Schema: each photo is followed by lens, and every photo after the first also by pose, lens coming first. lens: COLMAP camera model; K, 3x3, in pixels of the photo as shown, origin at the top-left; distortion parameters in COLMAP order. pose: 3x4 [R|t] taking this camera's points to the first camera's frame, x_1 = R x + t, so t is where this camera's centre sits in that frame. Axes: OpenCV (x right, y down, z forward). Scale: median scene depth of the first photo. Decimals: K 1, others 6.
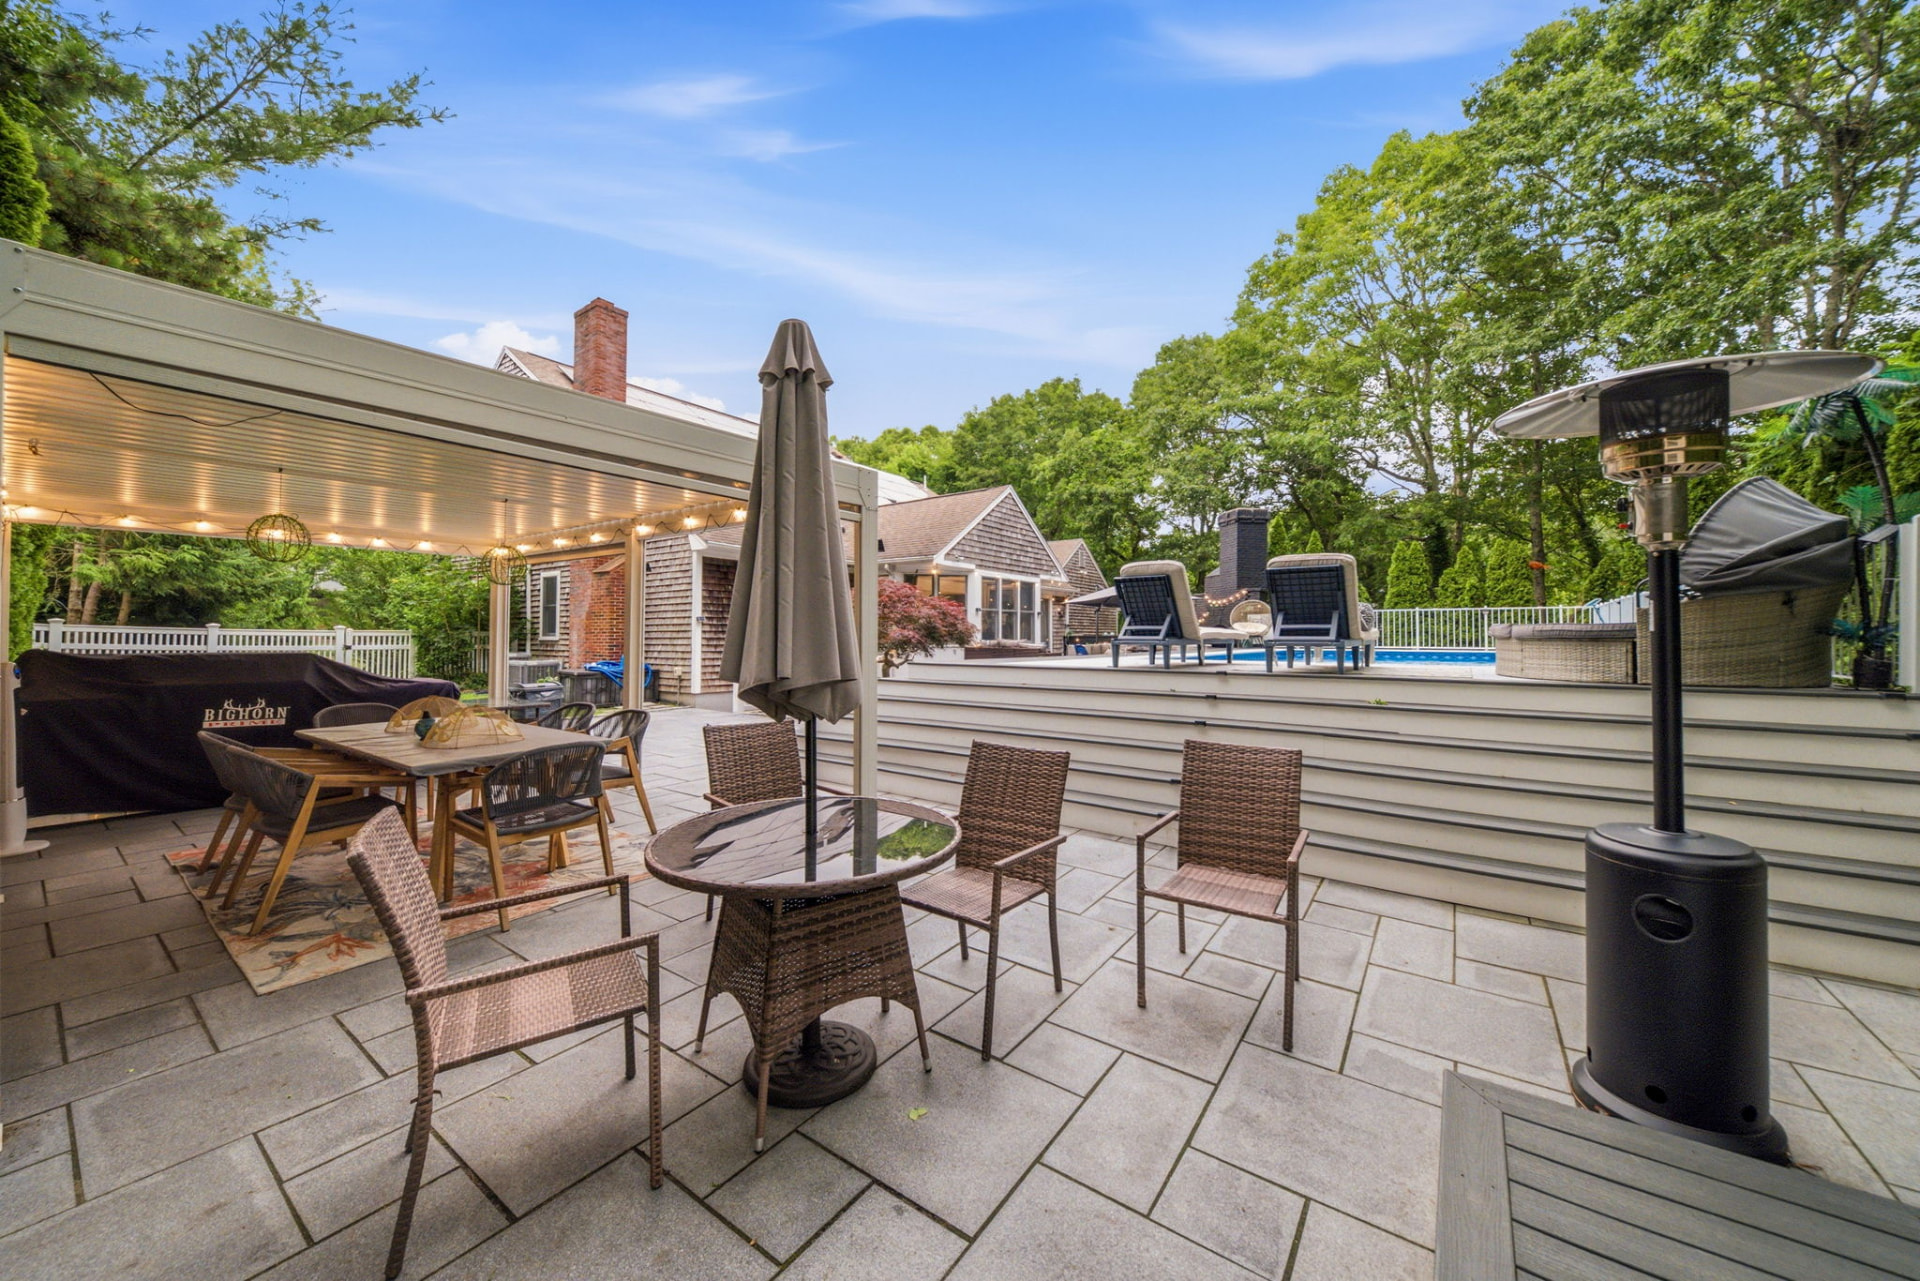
lens RADIAL K [[691.4, 0, 957.5], [0, 691.4, 624.7], [0, 0, 1]] dist [0.000294, -0.000042]
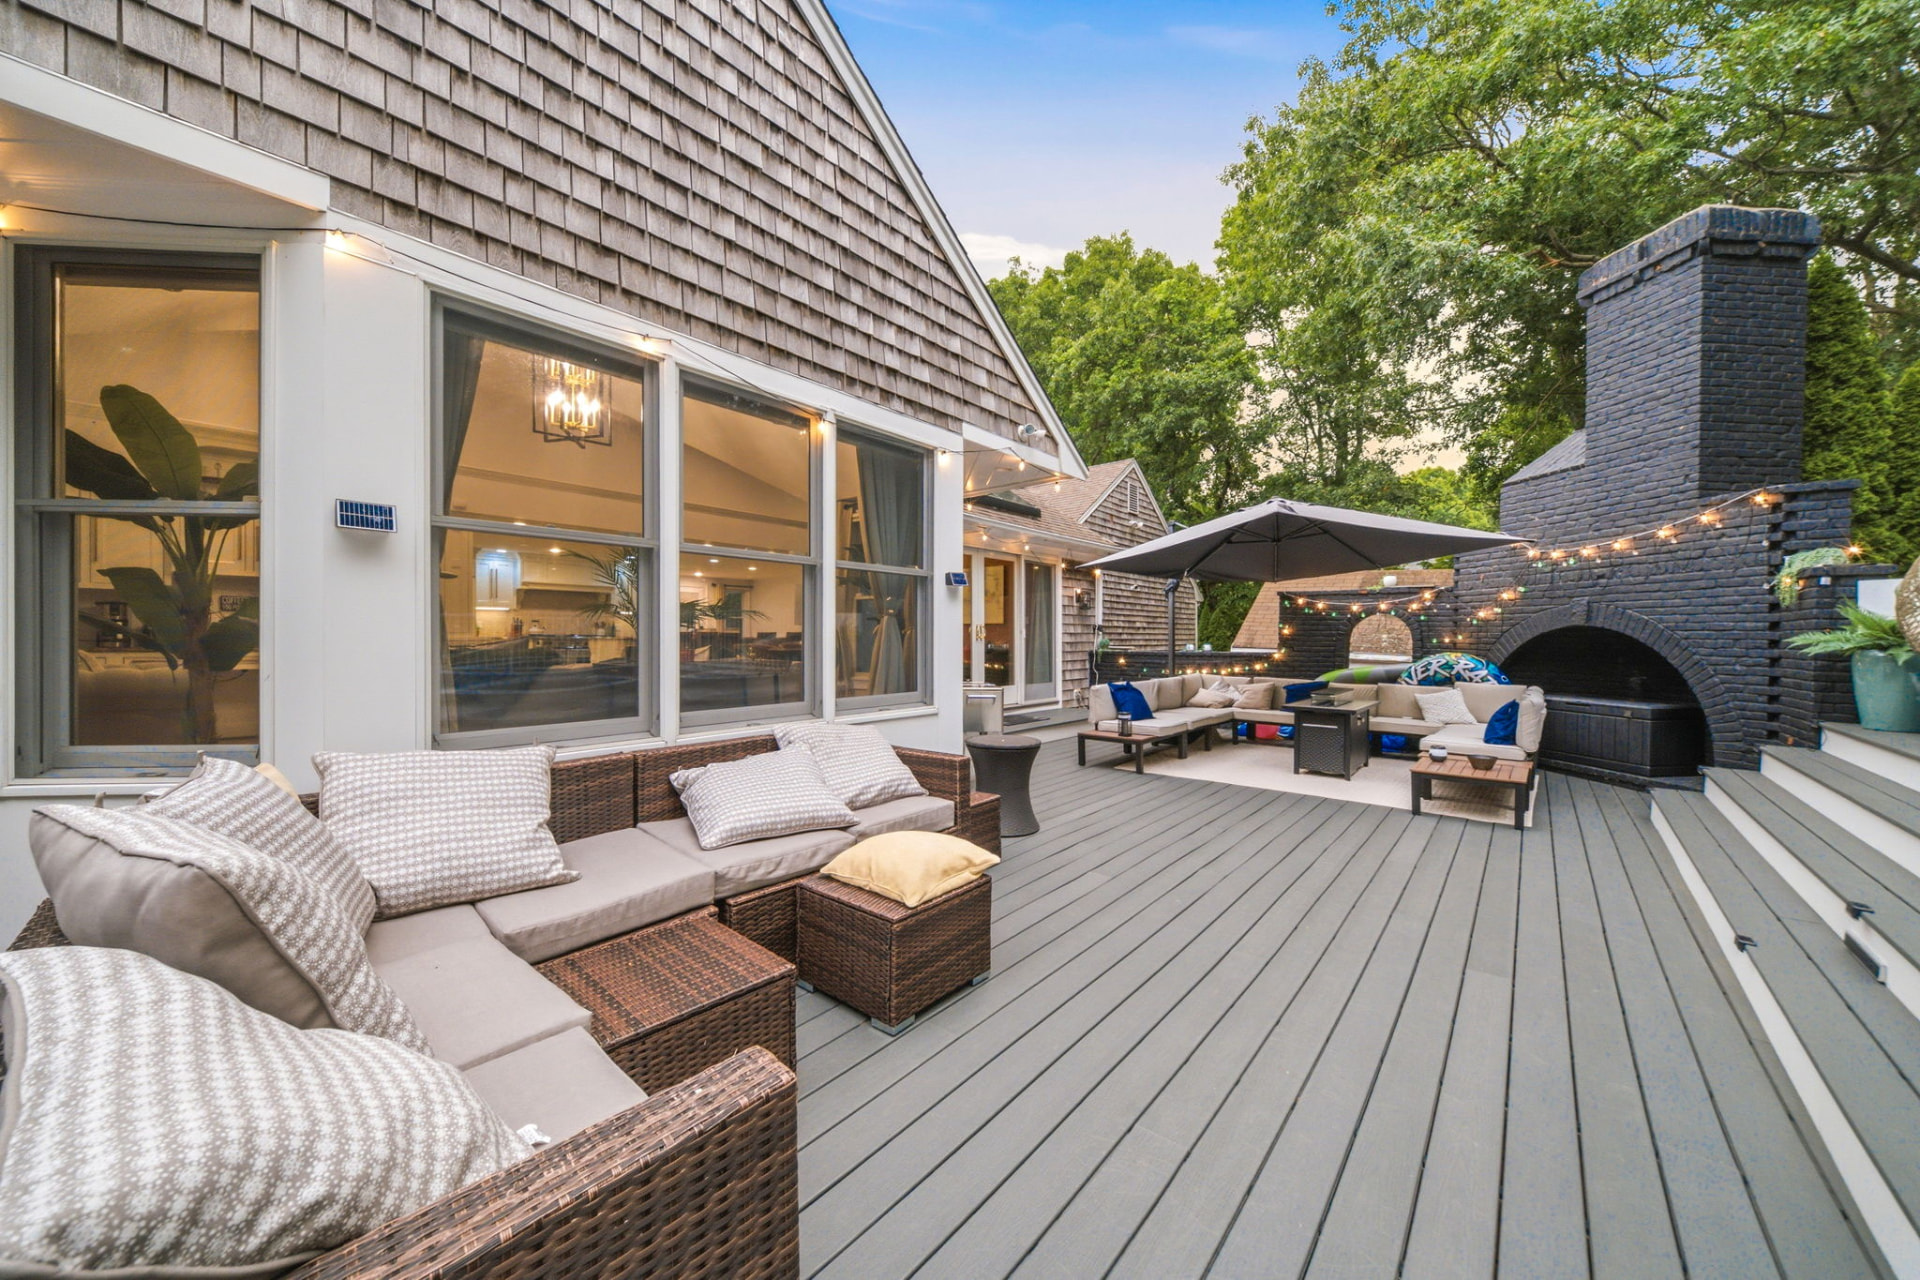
lens RADIAL K [[682.1, 0, 952.6], [0, 682.1, 643.4], [0, 0, 1]] dist [0.010764, -0.007292]
pose [[0.996857, 0.000703, -0.079214, 0.151260], [0.001273, 0.999689, 0.024891, 0.001002], [0.079207, -0.024914, 0.996547, 0.840308]]
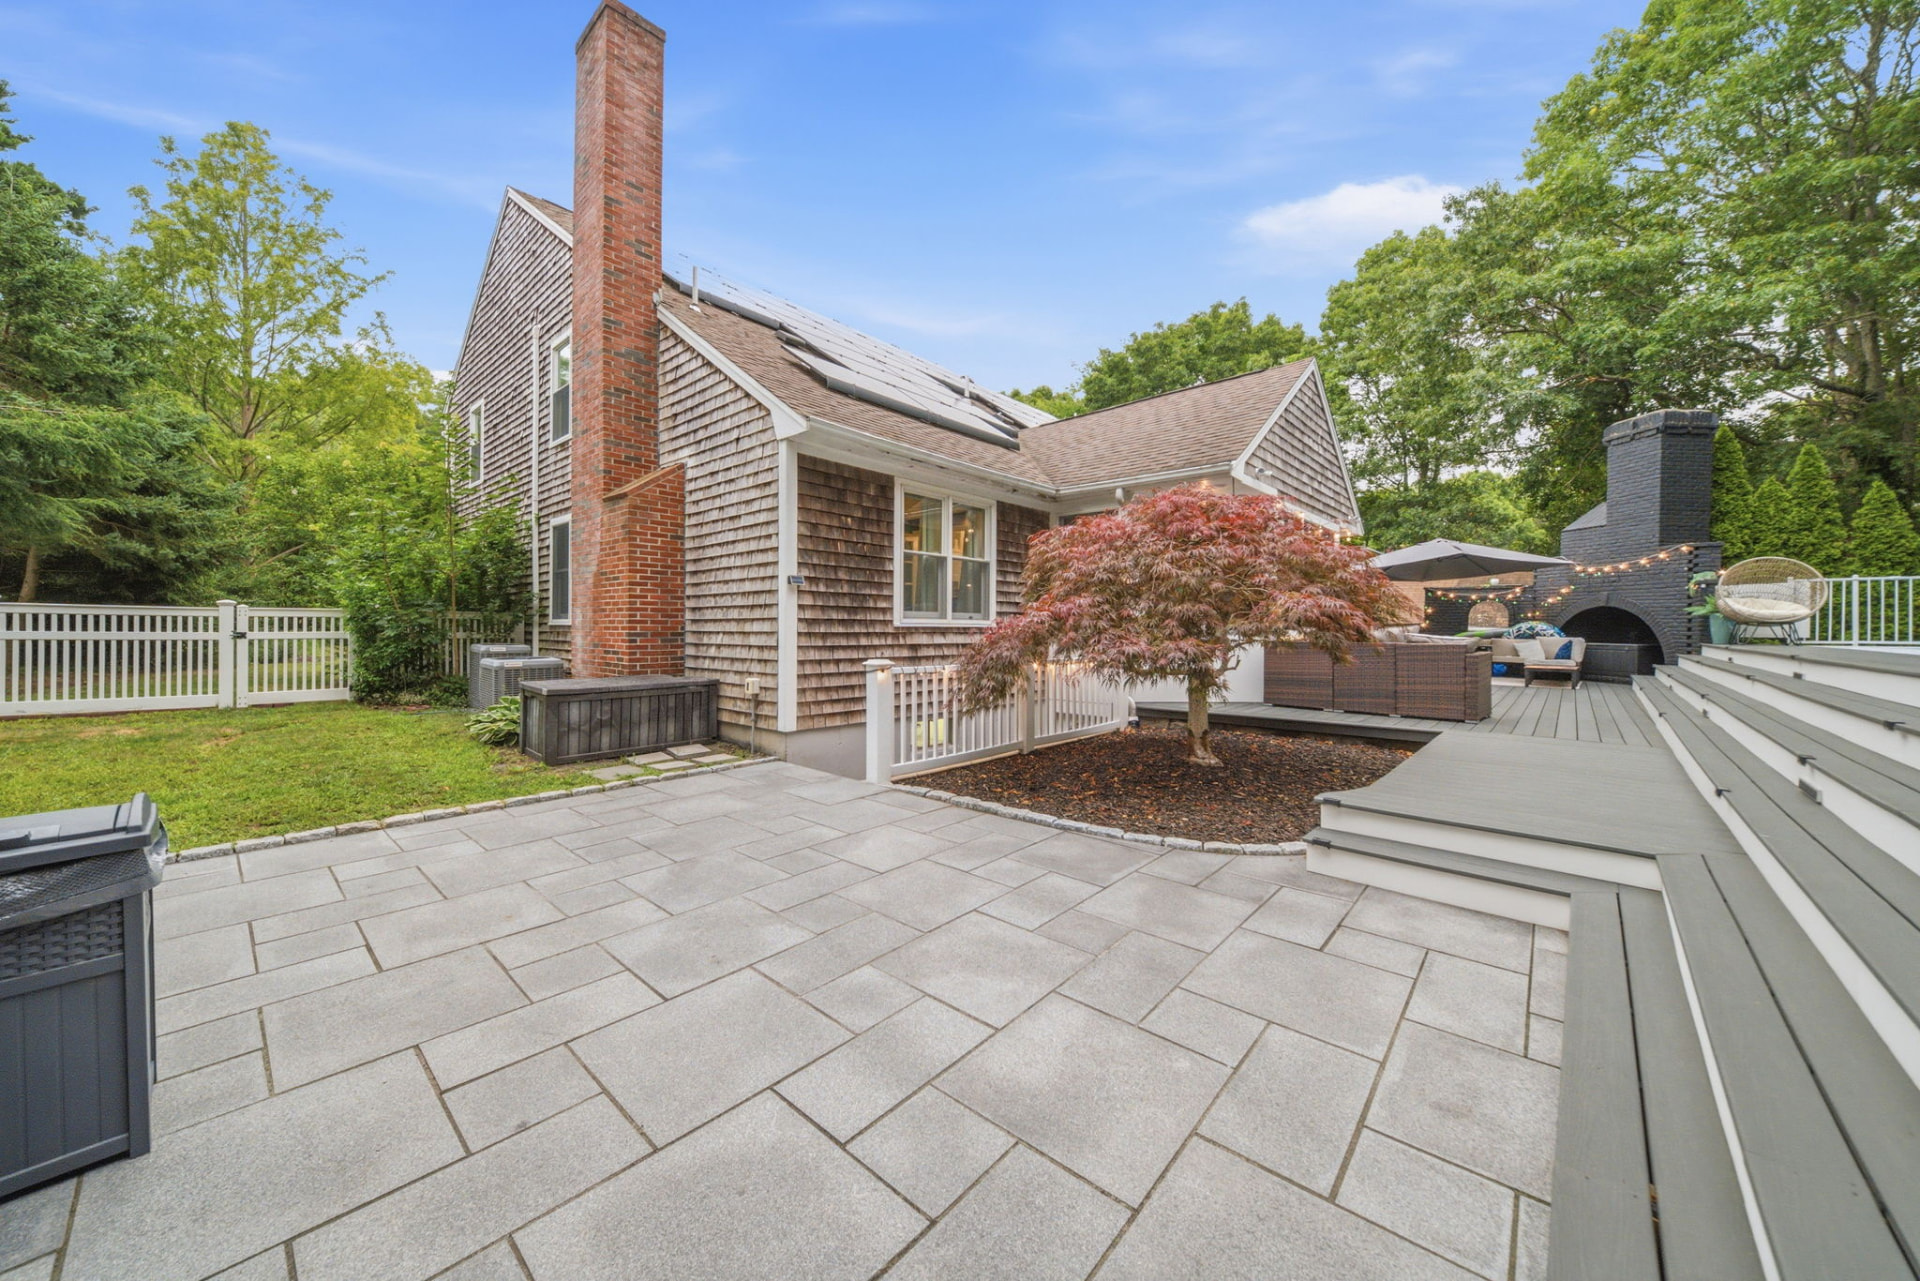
lens RADIAL K [[681.1, 0, 959.6], [0, 681.1, 630.8], [0, 0, 1]] dist [-0.000529, -0.000483]
pose [[0.993972, 0.003788, -0.109571, -0.158914], [-0.001394, 0.999759, 0.021925, 0.013036], [0.109628, -0.021641, 0.993737, 0.417154]]
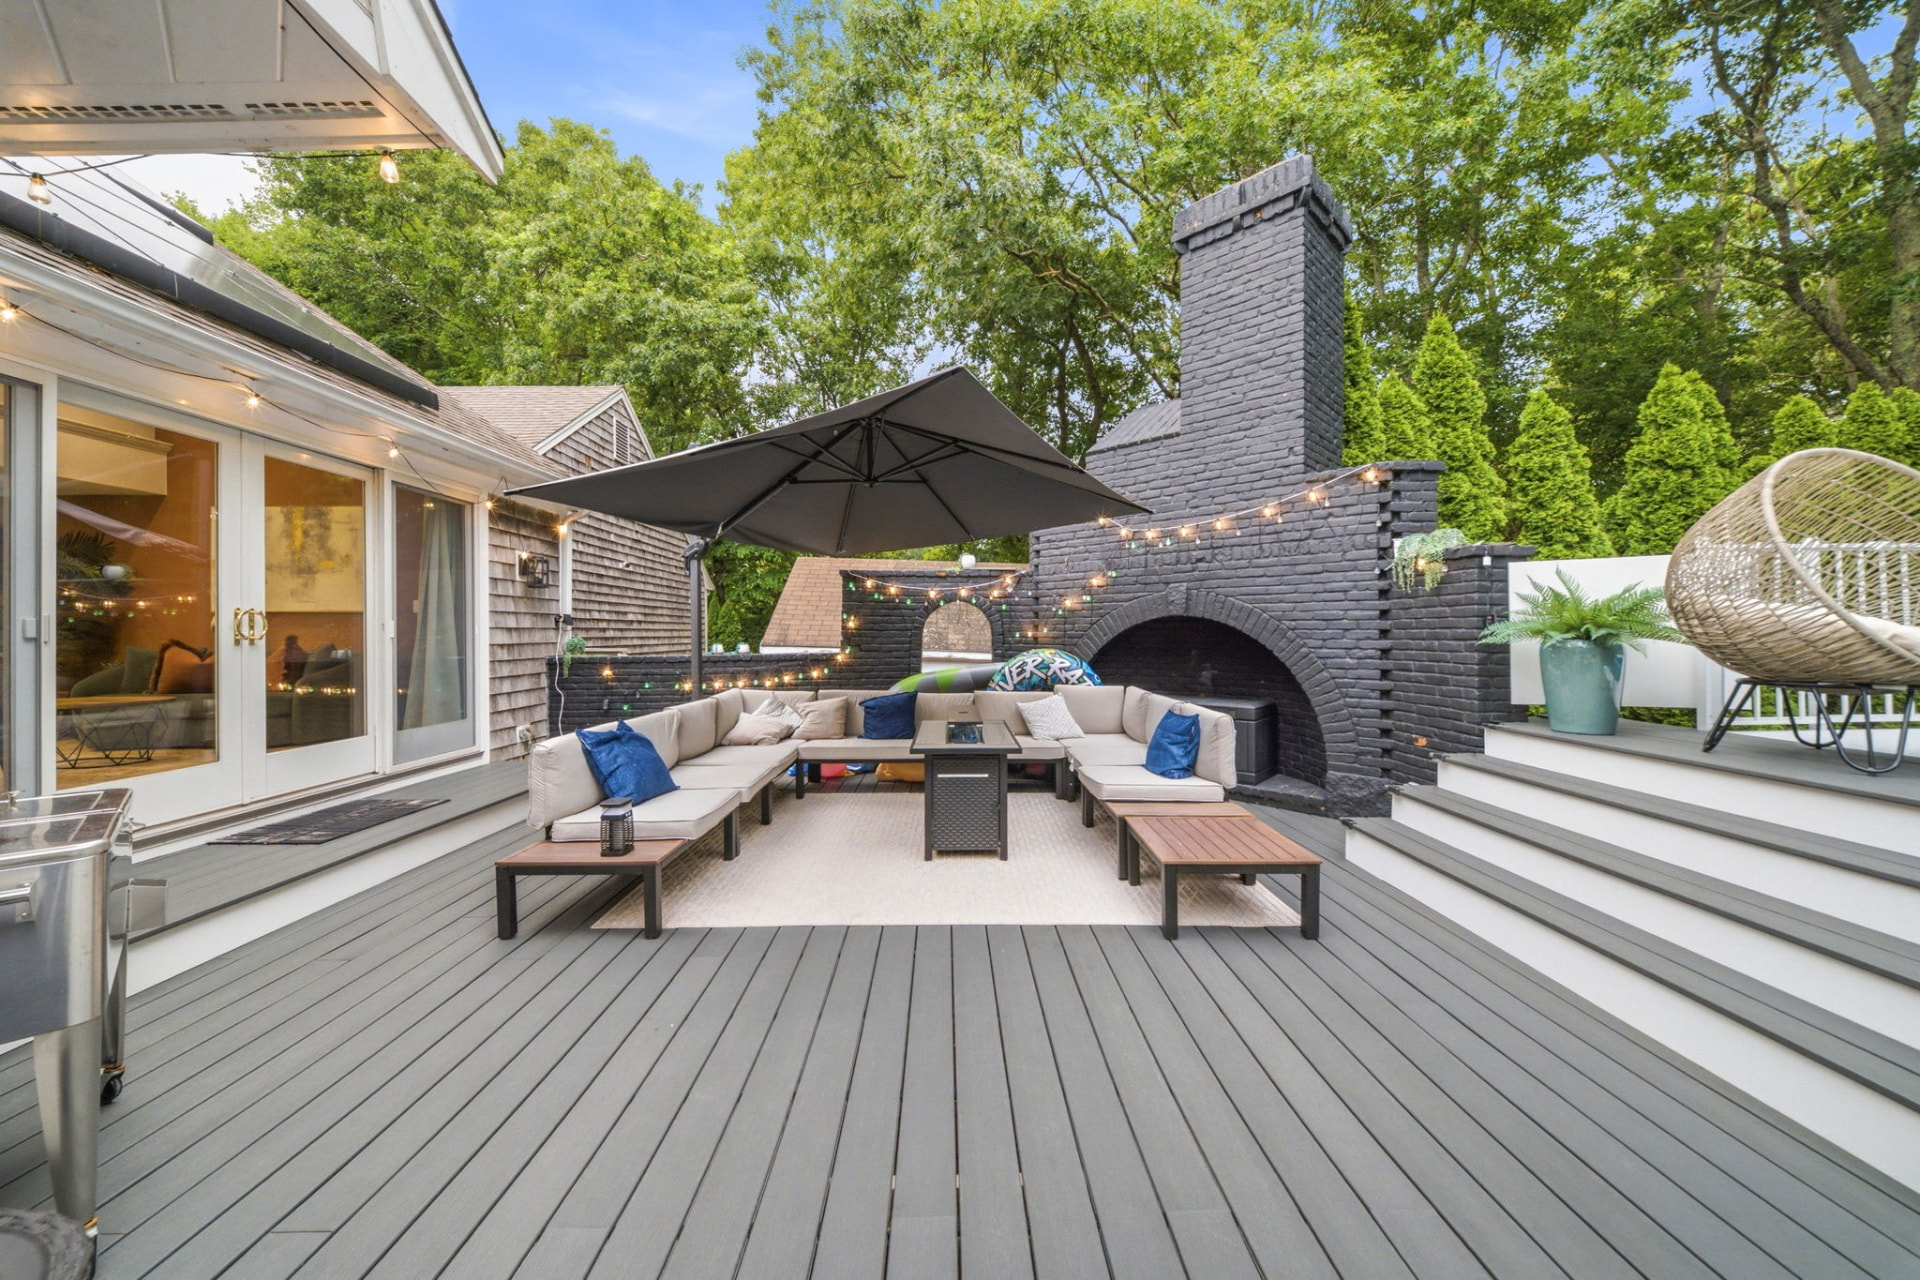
lens RADIAL K [[681.1, 0, 959.6], [0, 681.1, 630.3], [0, 0, 1]] dist [-0.000529, -0.000483]
pose [[0.800109, -0.005534, 0.599829, 0.185372], [-0.000332, 0.999953, 0.009668, 0.005044], [-0.599854, -0.007934, 0.800070, 1.049575]]
